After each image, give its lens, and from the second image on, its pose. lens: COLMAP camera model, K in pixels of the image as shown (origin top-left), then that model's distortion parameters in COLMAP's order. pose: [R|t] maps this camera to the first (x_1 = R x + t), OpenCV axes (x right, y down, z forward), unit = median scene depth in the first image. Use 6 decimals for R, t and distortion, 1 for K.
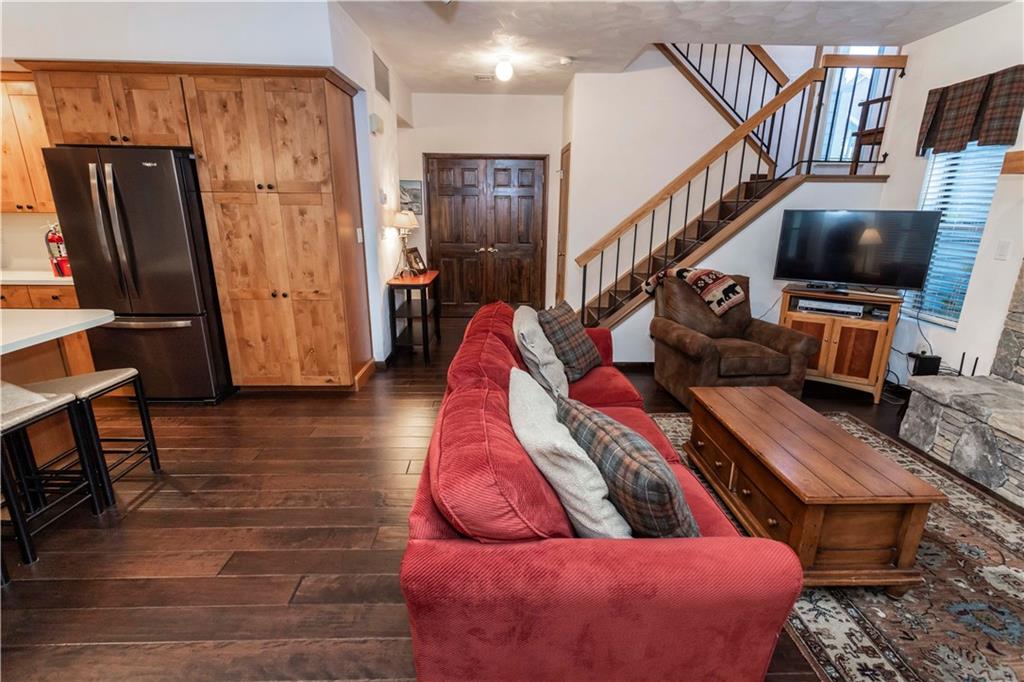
lens RADIAL K [[480.9, 0, 514.3], [0, 480.9, 343.1], [0, 0, 1]] dist [0.006202, 0.000863]
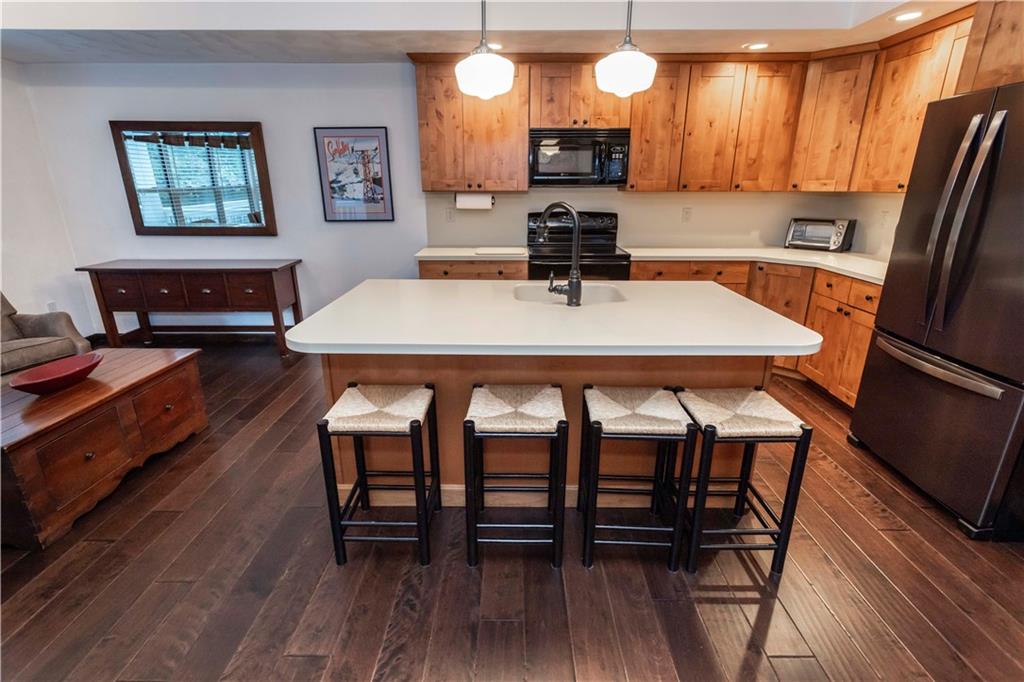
lens RADIAL K [[480.9, 0, 515.7], [0, 480.9, 338.3], [0, 0, 1]] dist [0.006202, 0.000863]
pose [[-0.034054, 0.297965, -0.953969, -0.131355], [-0.275148, 0.914841, 0.295566, -0.104887], [0.960799, 0.272548, 0.050830, 0.392607]]
